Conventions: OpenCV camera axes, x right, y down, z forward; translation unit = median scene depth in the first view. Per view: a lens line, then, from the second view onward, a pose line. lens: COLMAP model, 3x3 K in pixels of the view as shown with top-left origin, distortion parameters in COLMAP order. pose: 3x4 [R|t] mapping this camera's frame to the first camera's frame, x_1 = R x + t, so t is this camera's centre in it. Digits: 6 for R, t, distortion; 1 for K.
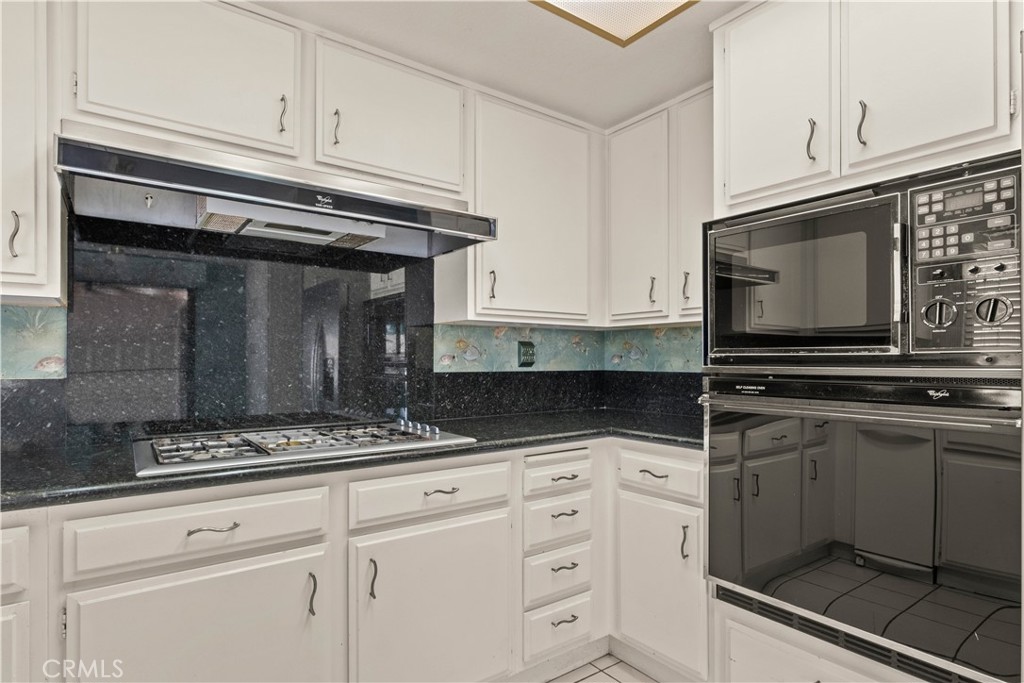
lens RADIAL K [[544.3, 0, 509.4], [0, 544.3, 354.6], [0, 0, 1]] dist [-0.002345, 0.000205]
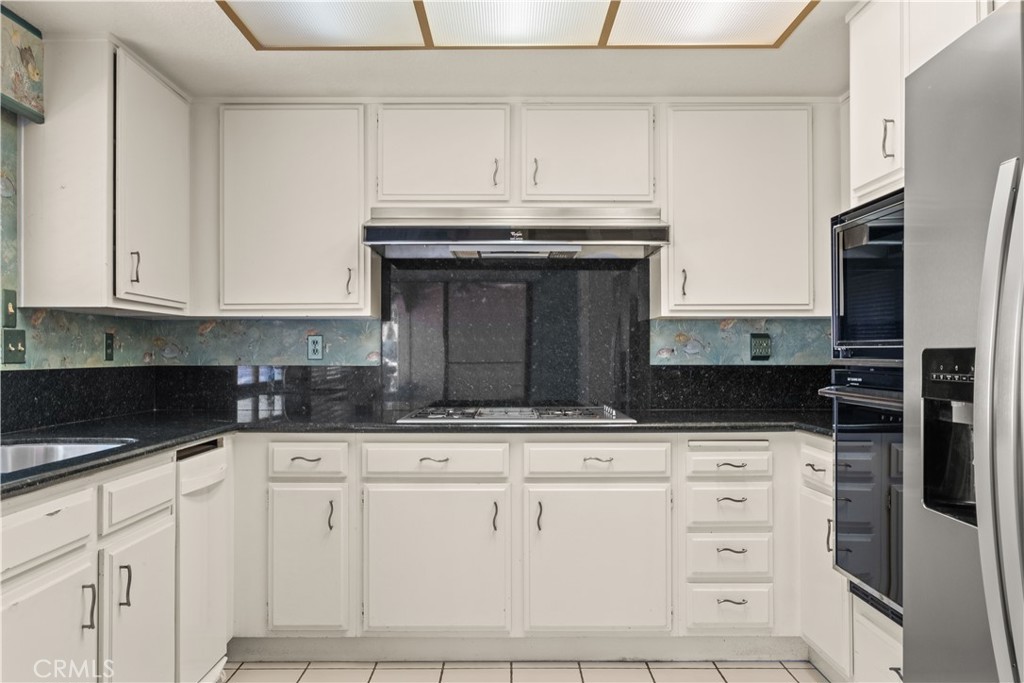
lens RADIAL K [[757.5, 0, 512.0], [0, 757.5, 341.5], [0, 0, 1]] dist [-0.002577, 0.001330]
pose [[0.808289, -0.010676, -0.588689, 0.621330], [0.006938, 0.999939, -0.008608, -0.002659], [0.588745, 0.002873, 0.808314, -0.432249]]
